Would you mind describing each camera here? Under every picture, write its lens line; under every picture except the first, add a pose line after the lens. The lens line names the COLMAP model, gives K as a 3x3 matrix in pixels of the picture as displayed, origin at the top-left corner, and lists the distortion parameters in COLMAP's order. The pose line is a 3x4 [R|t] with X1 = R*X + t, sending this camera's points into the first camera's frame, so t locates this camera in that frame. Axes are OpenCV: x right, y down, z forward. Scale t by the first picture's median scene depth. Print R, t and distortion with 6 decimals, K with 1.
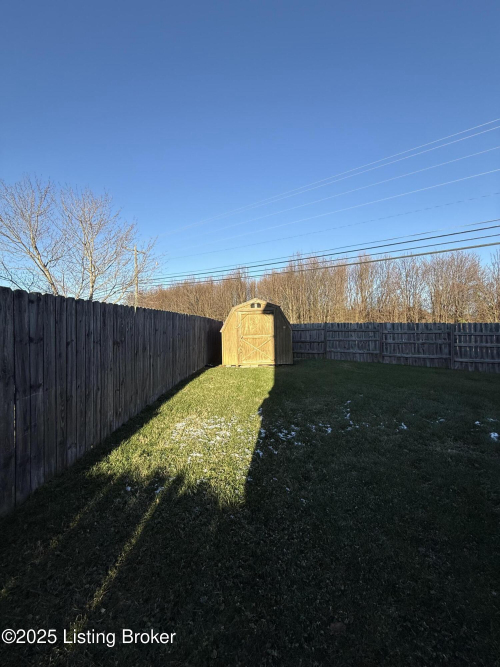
lens RADIAL K [[264.9, 0, 250.4], [0, 264.9, 332.3], [0, 0, 1]] dist [-0.000476, 0.000056]
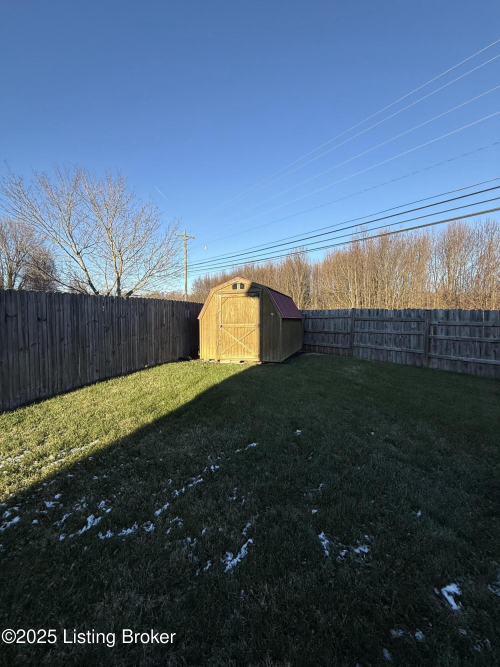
lens RADIAL K [[264.9, 0, 250.4], [0, 264.9, 332.3], [0, 0, 1]] dist [-0.000476, 0.000056]
pose [[0.962255, 0.030578, -0.270425, 0.246506], [-0.016002, 0.998306, 0.055942, -0.007476], [0.271678, -0.049503, 0.961114, 0.217779]]
